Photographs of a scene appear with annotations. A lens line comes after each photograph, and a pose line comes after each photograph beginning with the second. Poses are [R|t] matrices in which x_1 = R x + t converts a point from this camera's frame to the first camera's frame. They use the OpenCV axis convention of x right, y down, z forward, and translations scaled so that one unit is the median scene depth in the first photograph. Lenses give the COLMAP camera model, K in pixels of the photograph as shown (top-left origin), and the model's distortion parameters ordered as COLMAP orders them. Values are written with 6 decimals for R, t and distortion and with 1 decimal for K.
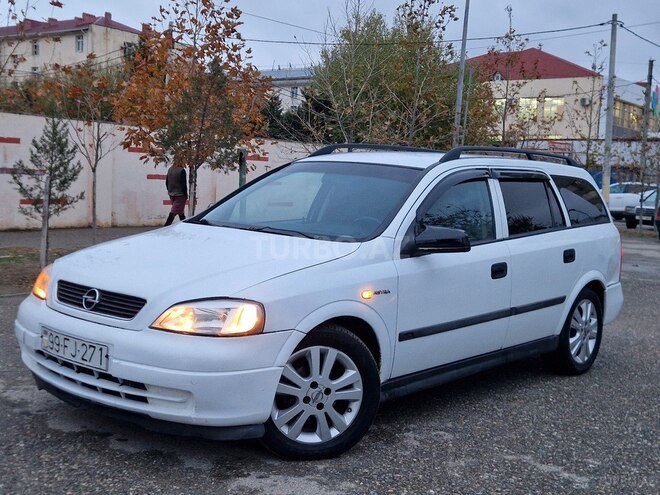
lens RADIAL K [[882.9, 0, 330.0], [0, 882.9, 247.5], [0, 0, 1]] dist [0.059311, 0.018008]
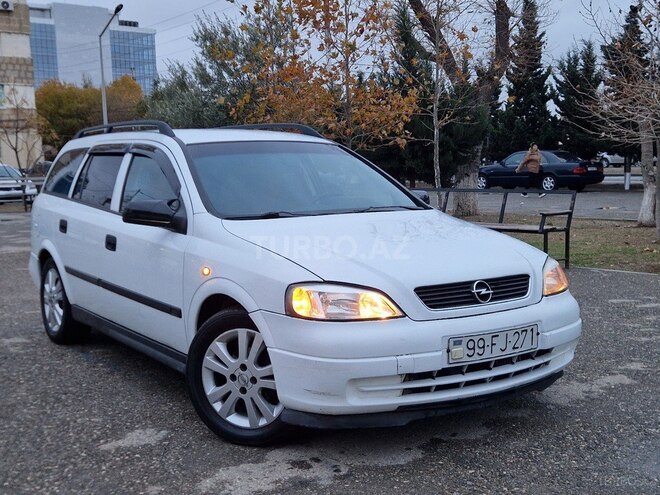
lens RADIAL K [[880.3, 0, 320.2], [0, 880.3, 253.4], [0, 0, 1]] dist [0.072063, -0.014716]
pose [[0.215696, -0.163287, 0.962711, -0.950296], [0.110131, 0.983696, 0.142172, -0.106518], [-0.970230, 0.075358, 0.230162, 0.742250]]
